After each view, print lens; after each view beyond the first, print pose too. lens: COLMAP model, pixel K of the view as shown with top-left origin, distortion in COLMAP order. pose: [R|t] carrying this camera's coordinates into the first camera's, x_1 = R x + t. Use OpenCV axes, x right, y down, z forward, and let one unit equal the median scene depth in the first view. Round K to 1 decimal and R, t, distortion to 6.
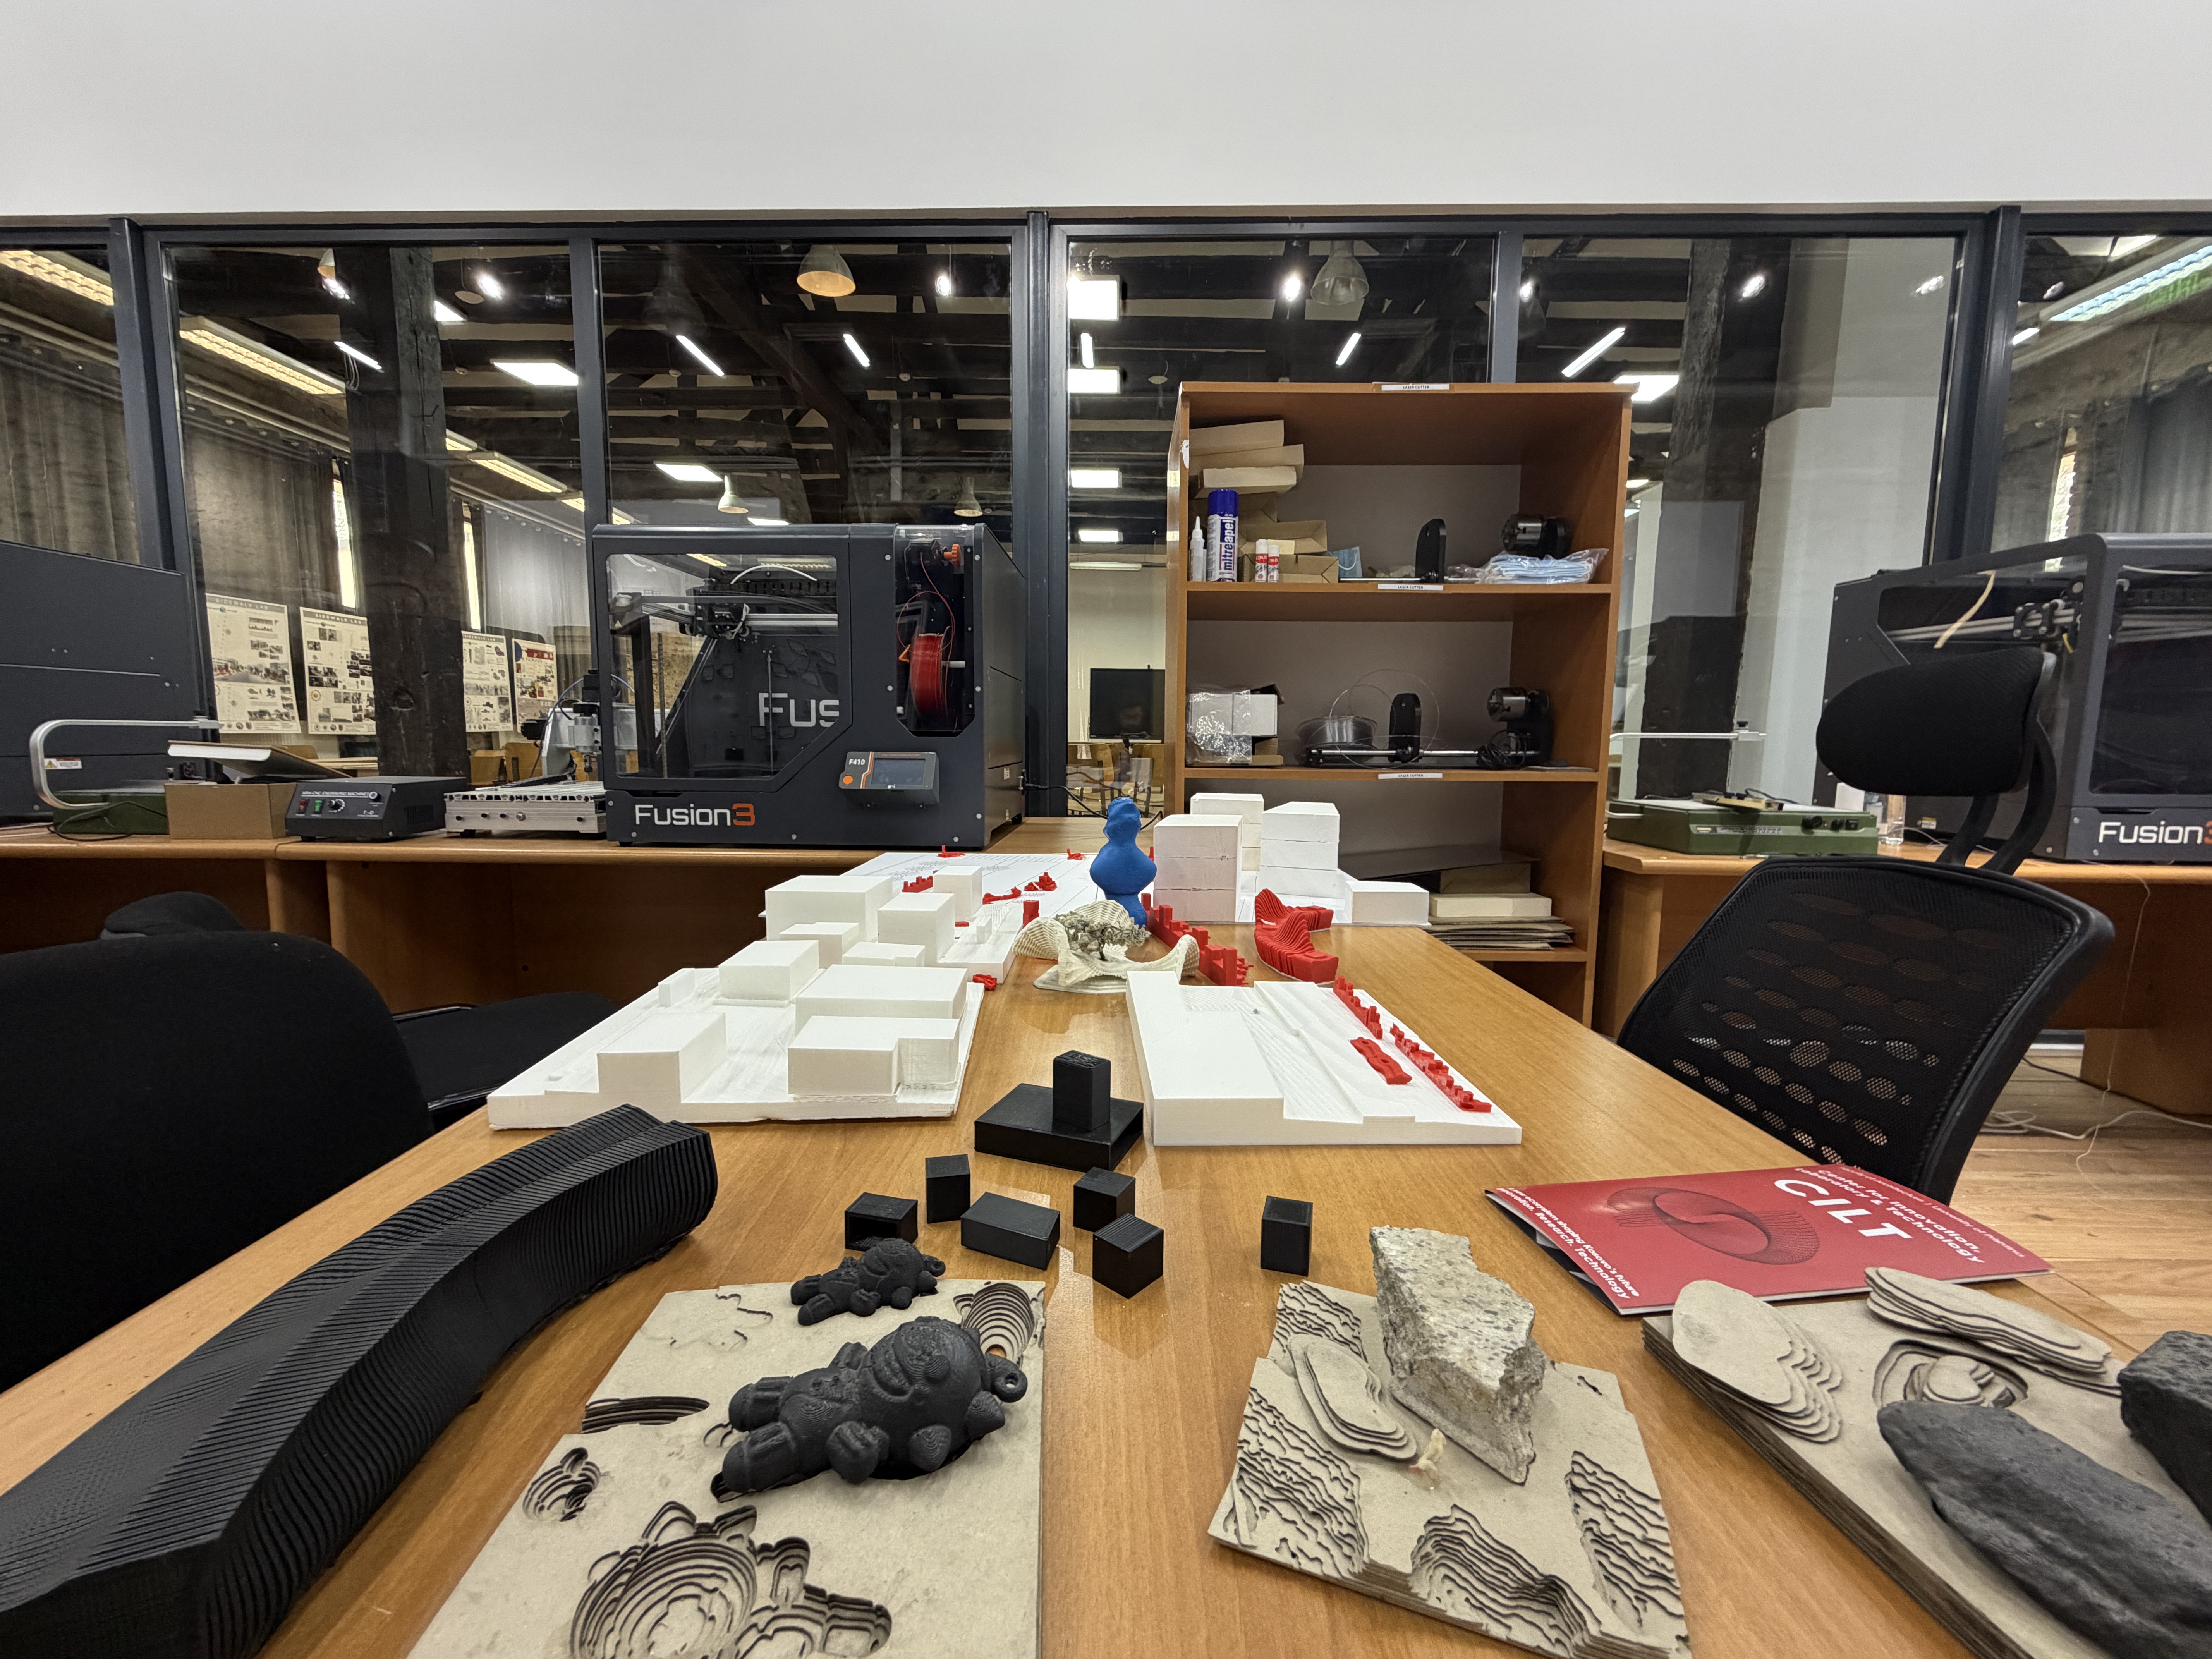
lens RADIAL K [[883.4, 0, 1096.8], [0, 883.4, 830.5], [0, 0, 1]] dist [0.000327, -0.000081]
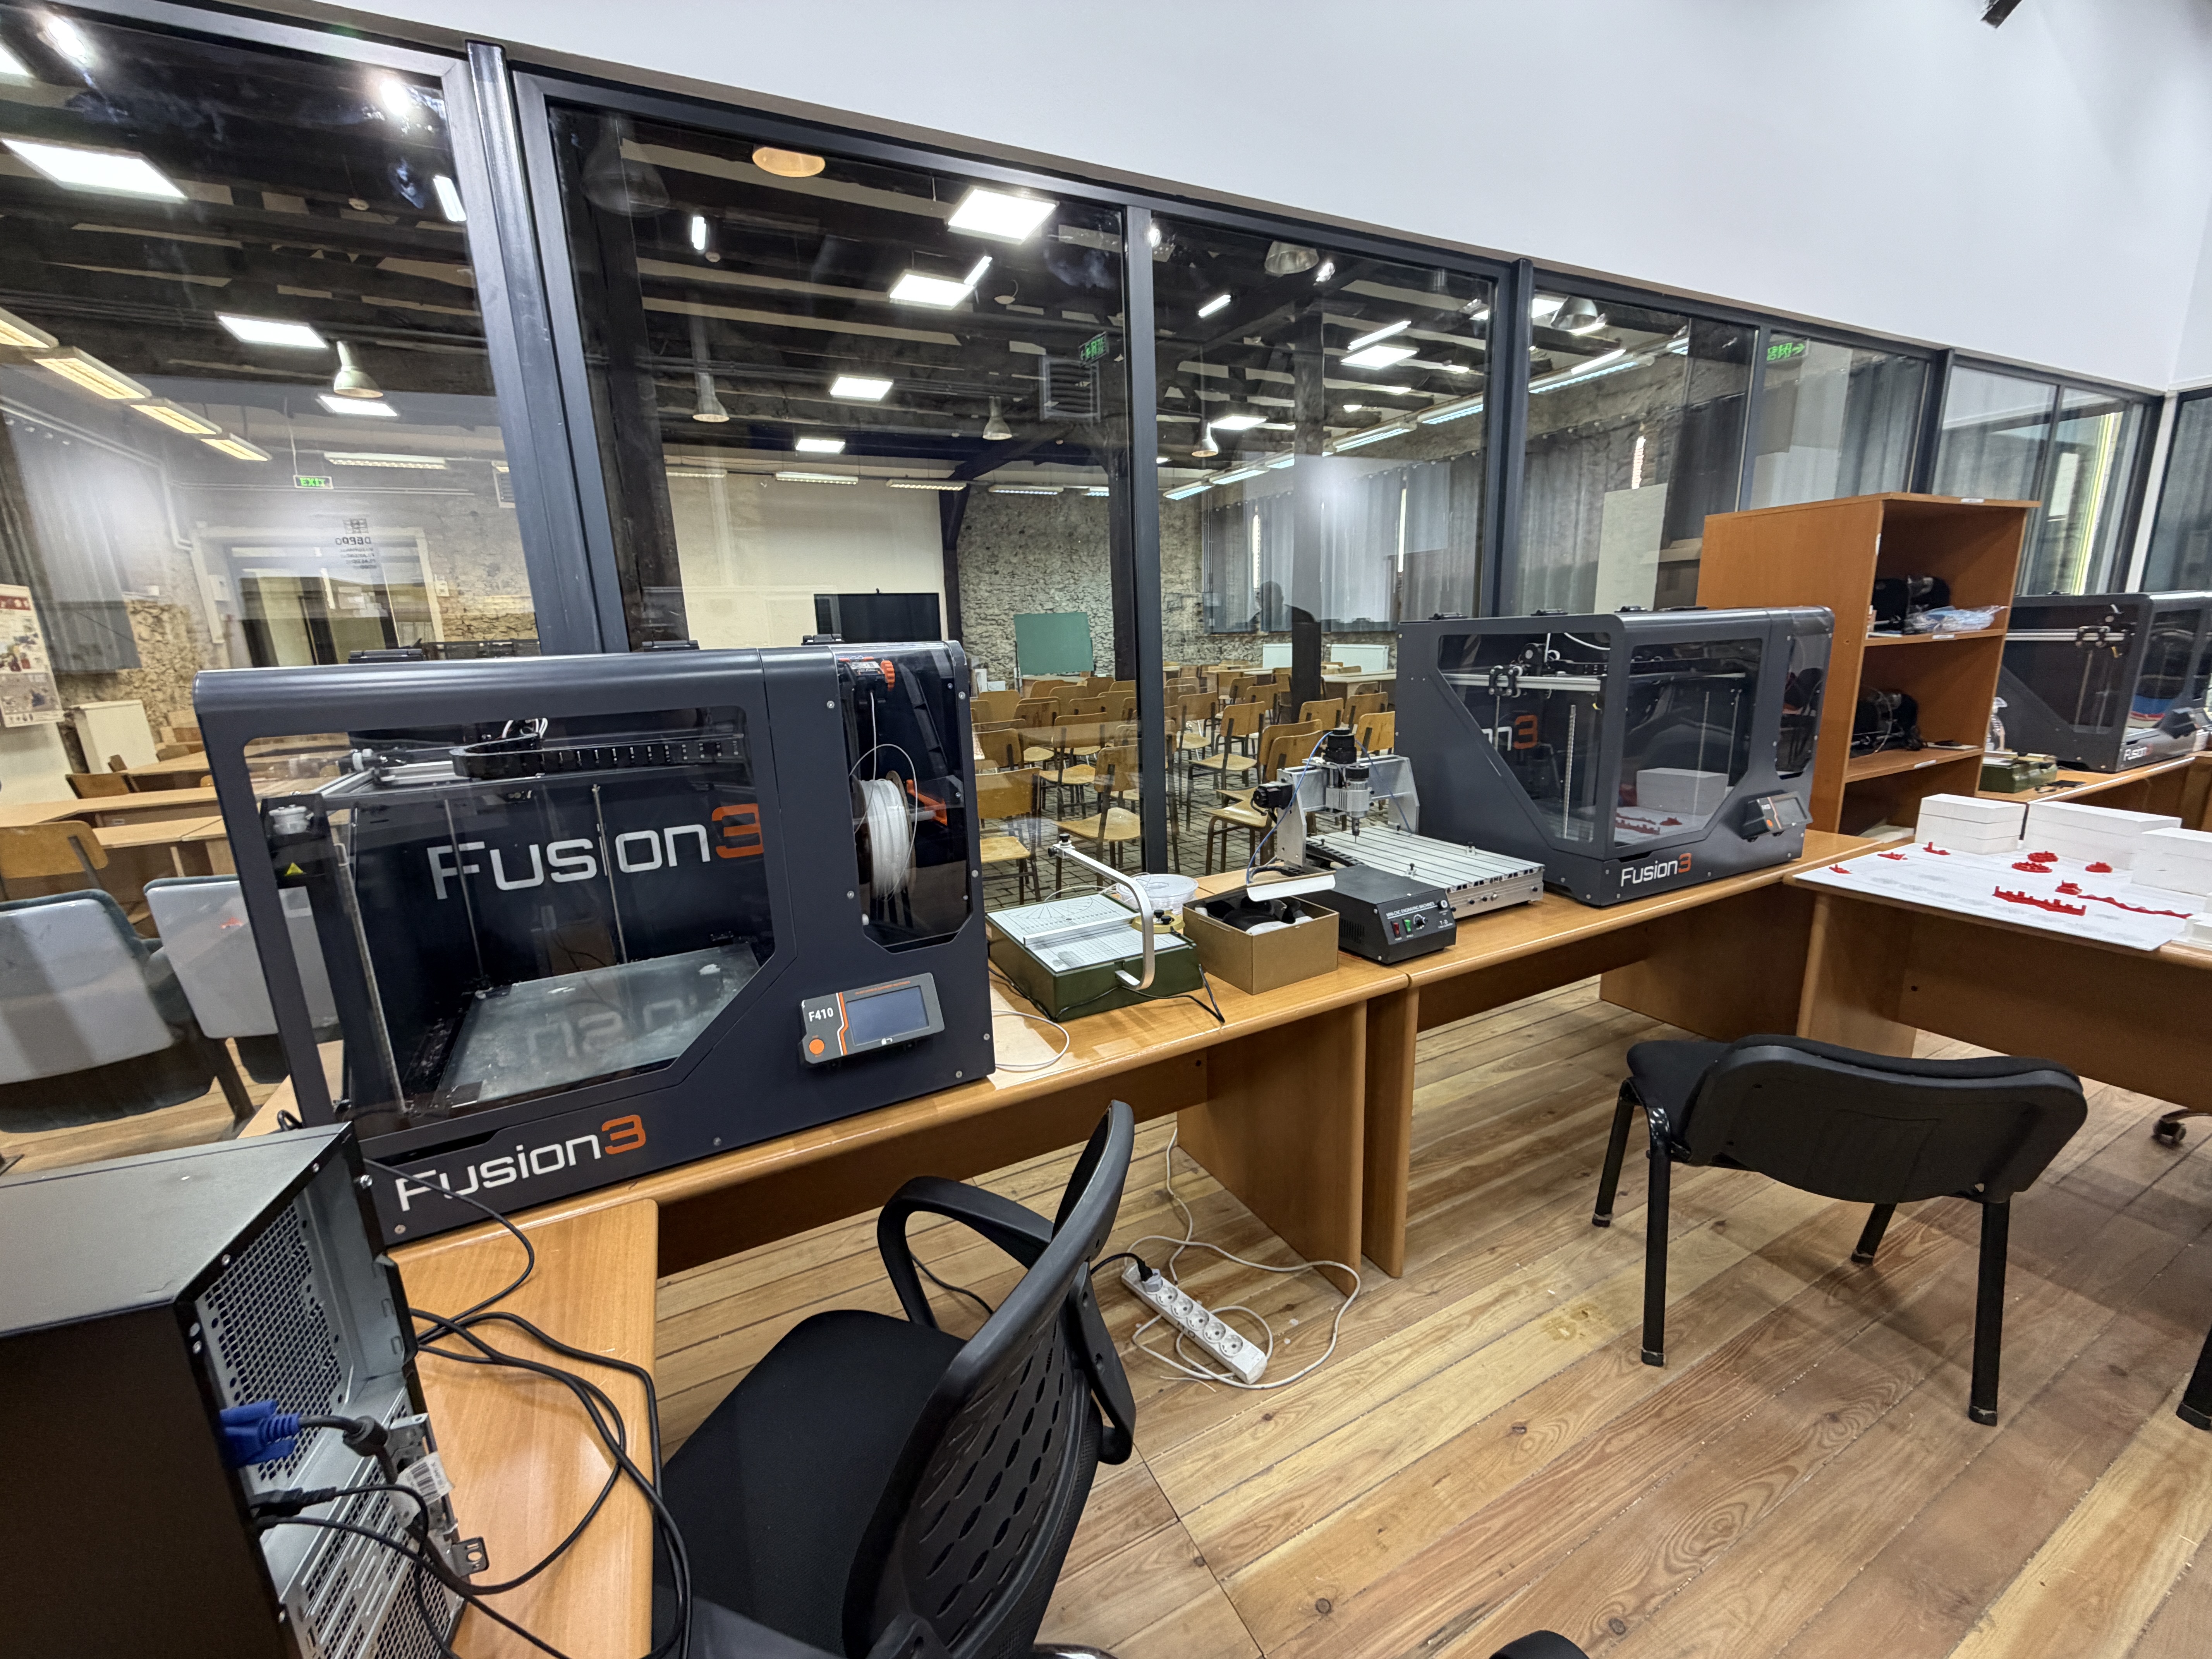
lens RADIAL K [[883.4, 0, 1105.5], [0, 883.4, 824.7], [0, 0, 1]] dist [0.000327, -0.000081]
pose [[0.881001, -0.141927, 0.451324, -0.373660], [0.095540, 0.987661, 0.124091, -0.066896], [-0.463367, -0.066205, 0.883690, 0.077882]]
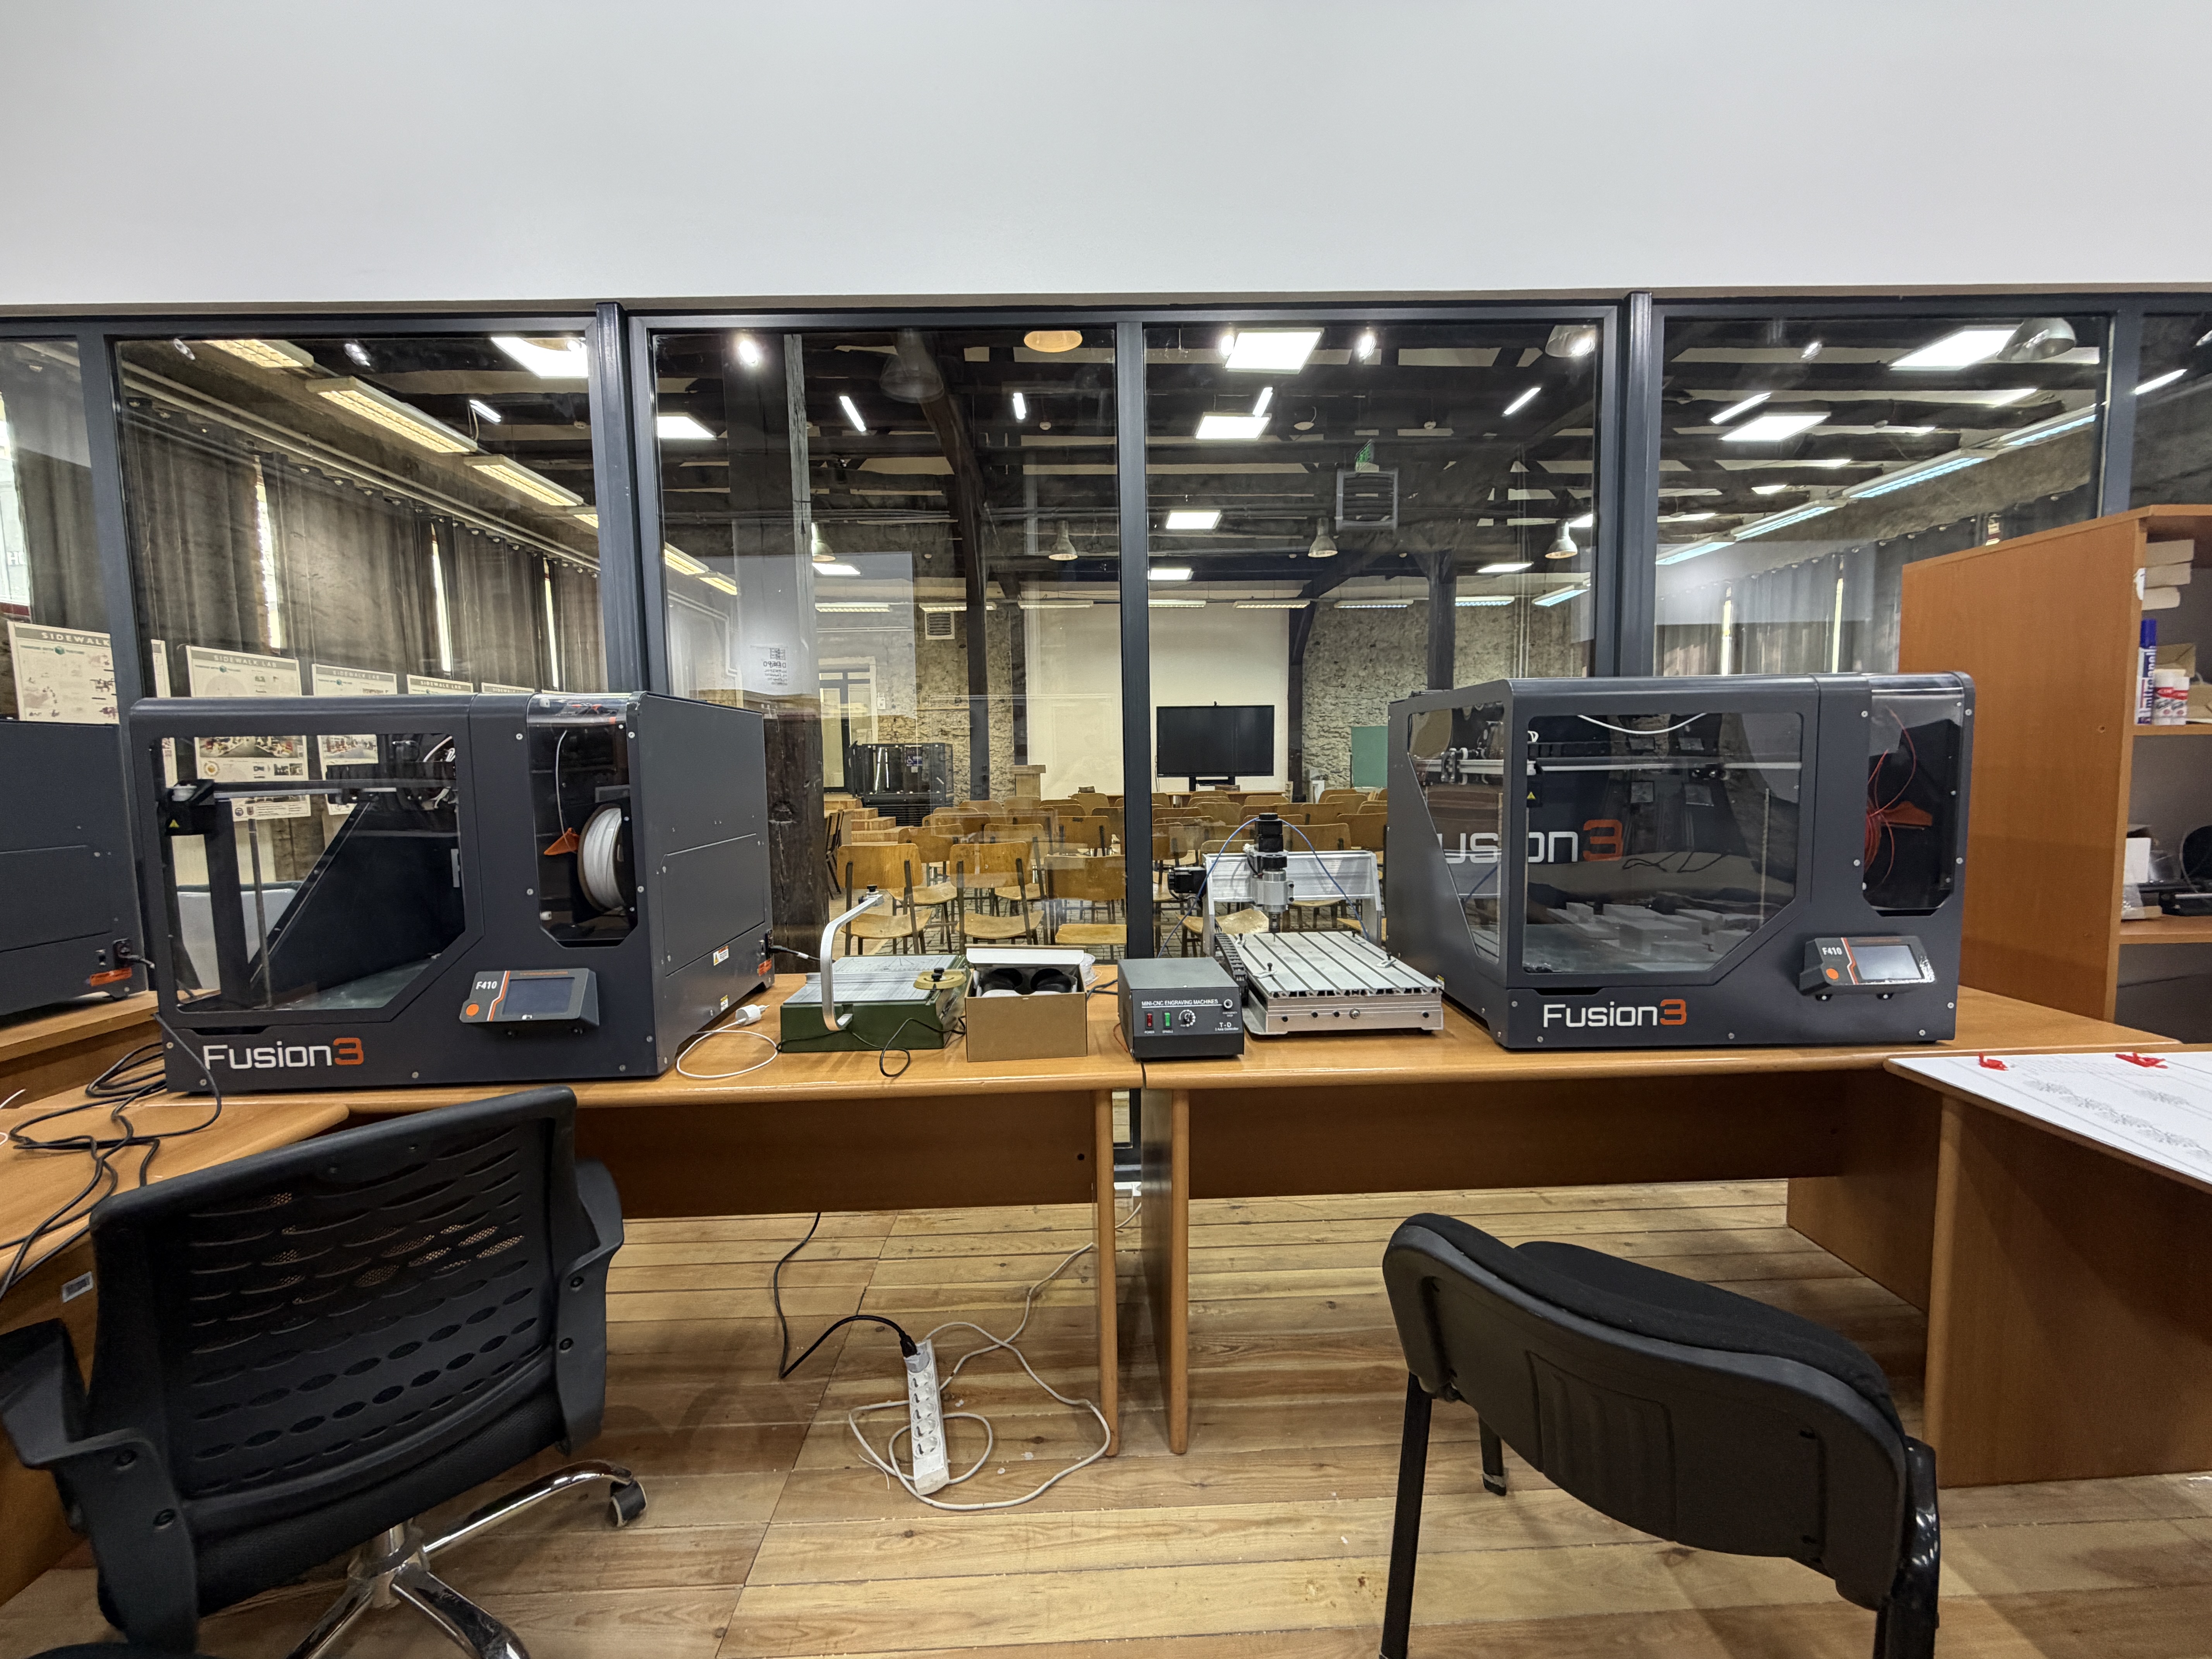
lens RADIAL K [[883.4, 0, 1100.8], [0, 883.4, 824.2], [0, 0, 1]] dist [0.000327, -0.000081]
pose [[0.998495, -0.030148, 0.045802, -0.232963], [0.031650, 0.998972, -0.032440, -0.044655], [-0.044777, 0.033841, 0.998424, 0.039954]]
